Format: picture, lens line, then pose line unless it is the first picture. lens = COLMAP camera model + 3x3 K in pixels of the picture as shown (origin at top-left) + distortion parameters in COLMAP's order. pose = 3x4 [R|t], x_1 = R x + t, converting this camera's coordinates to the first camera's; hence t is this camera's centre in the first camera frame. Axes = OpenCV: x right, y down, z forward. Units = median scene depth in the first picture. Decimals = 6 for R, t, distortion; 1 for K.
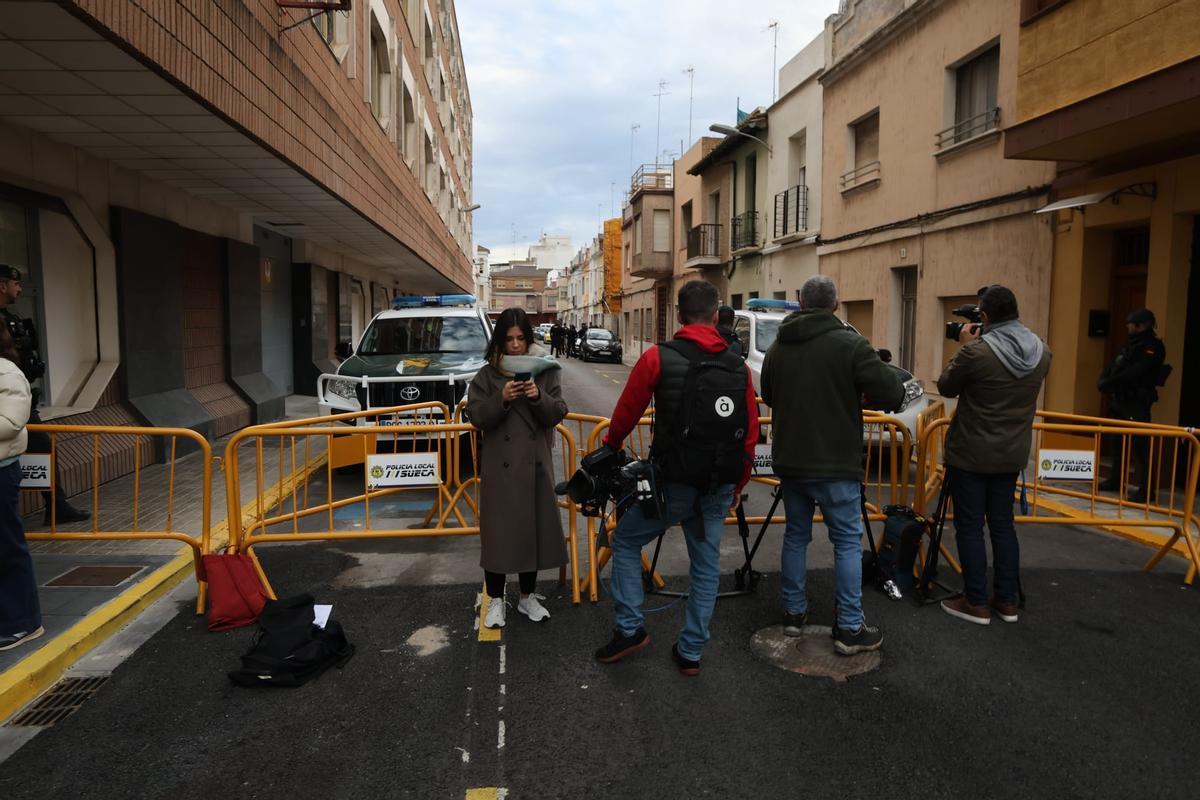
lens RADIAL K [[828.2, 0, 613.5], [0, 828.2, 414.5], [0, 0, 1]] dist [-0.088440, 0.047843]
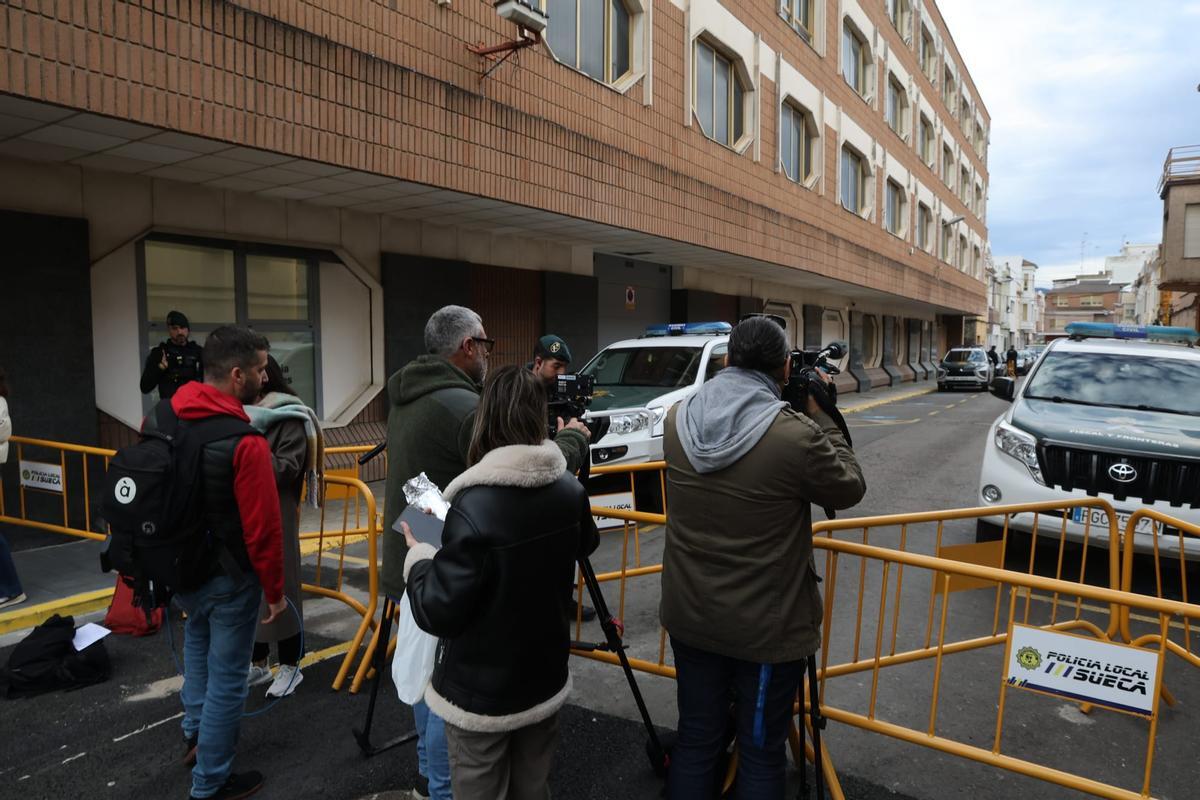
lens RADIAL K [[828.2, 0, 609.1], [0, 828.2, 424.5], [0, 0, 1]] dist [-0.088440, 0.047843]
pose [[0.787079, 0.057744, -0.614144, 0.197645], [-0.065314, 0.997814, 0.010111, -0.022460], [0.613385, 0.032154, 0.789129, 0.137464]]
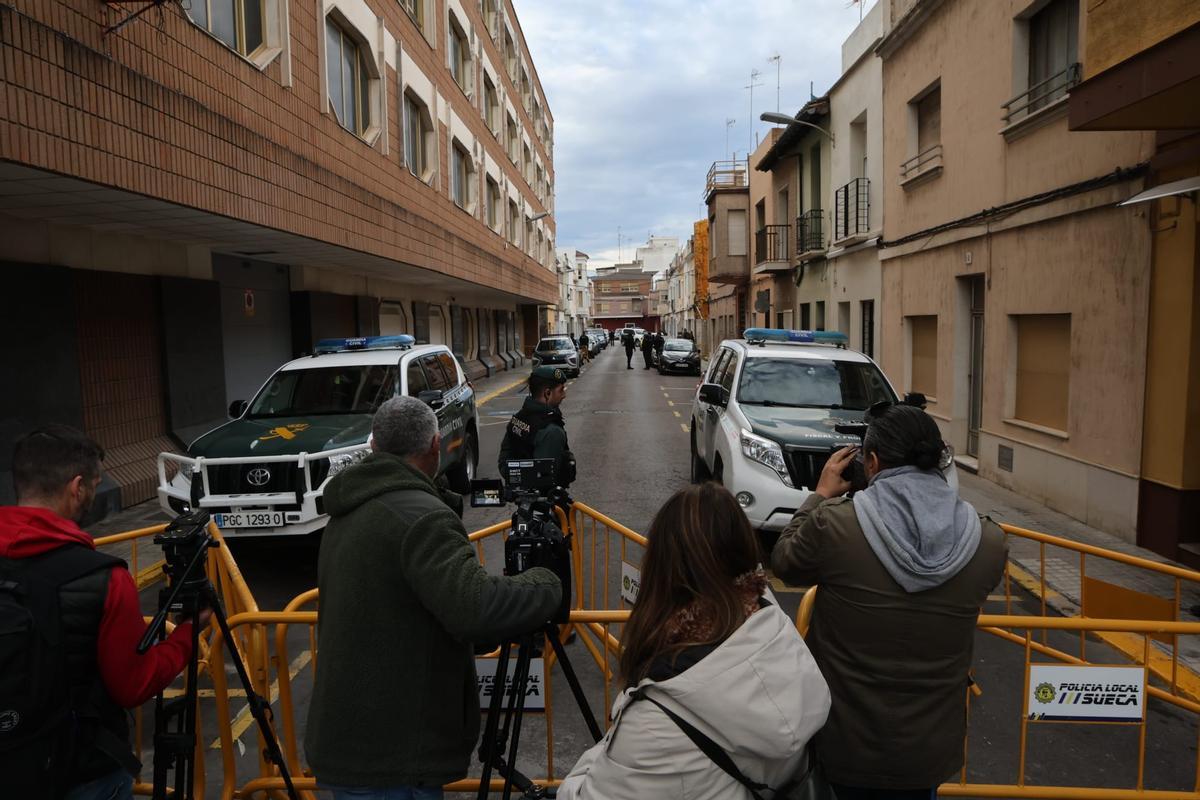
lens RADIAL K [[828.2, 0, 609.4], [0, 828.2, 426.8], [0, 0, 1]] dist [-0.088440, 0.047843]
pose [[0.989166, -0.011371, -0.146360, 0.102548], [0.013414, 0.999826, 0.012978, -0.040096], [0.146187, -0.014801, 0.989146, 0.133987]]
